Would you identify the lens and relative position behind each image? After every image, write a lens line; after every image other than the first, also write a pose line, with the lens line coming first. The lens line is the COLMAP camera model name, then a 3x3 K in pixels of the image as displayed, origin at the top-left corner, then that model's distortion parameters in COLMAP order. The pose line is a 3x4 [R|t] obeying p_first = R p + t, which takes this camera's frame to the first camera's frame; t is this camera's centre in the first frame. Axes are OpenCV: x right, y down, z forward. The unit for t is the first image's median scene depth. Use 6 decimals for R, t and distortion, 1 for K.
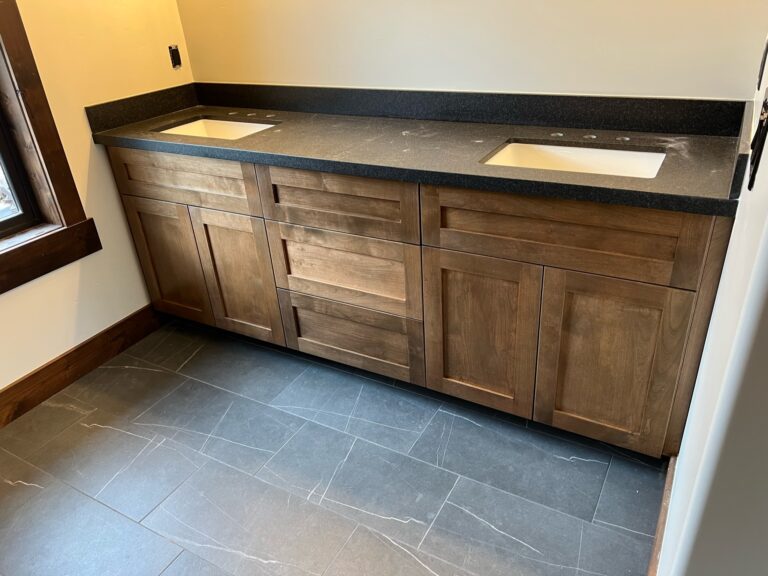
lens RADIAL K [[572.9, 0, 384.3], [0, 572.9, 283.8], [0, 0, 1]] dist [0.058446, -0.064195]
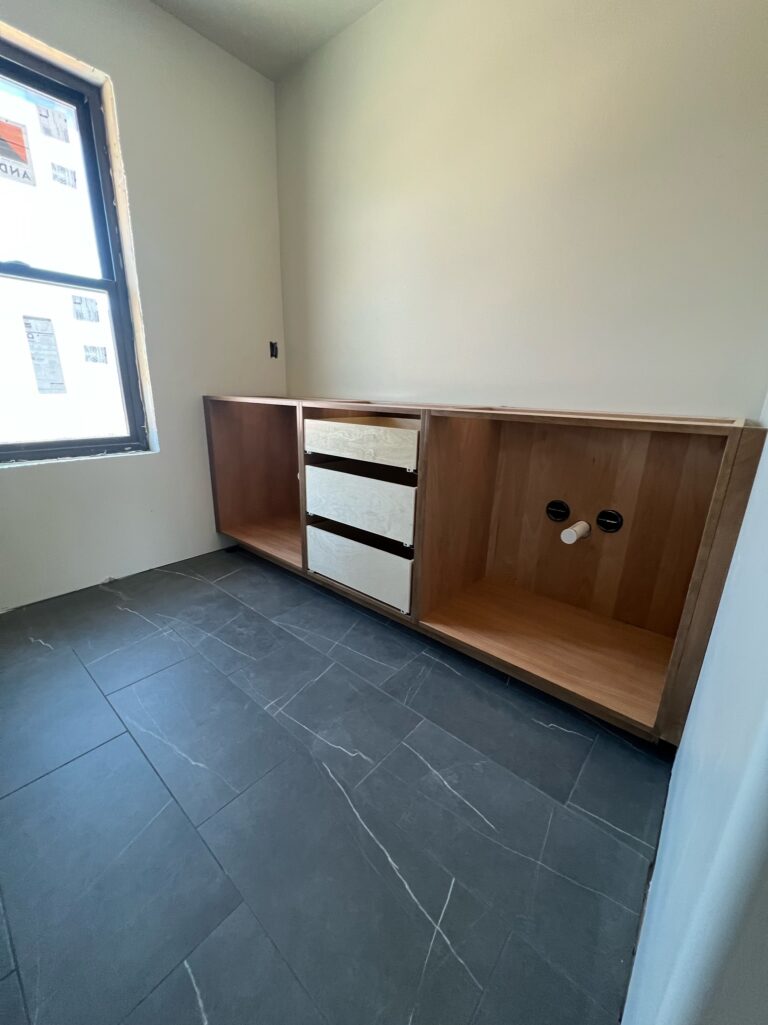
lens RADIAL K [[406.7, 0, 384.2], [0, 406.7, 506.5], [0, 0, 1]] dist [-0.001171, -0.000139]
pose [[0.978001, 0.132684, -0.160964, 0.116891], [-0.162051, 0.969145, -0.185736, 0.121550], [0.131354, 0.207734, 0.969326, 0.256597]]
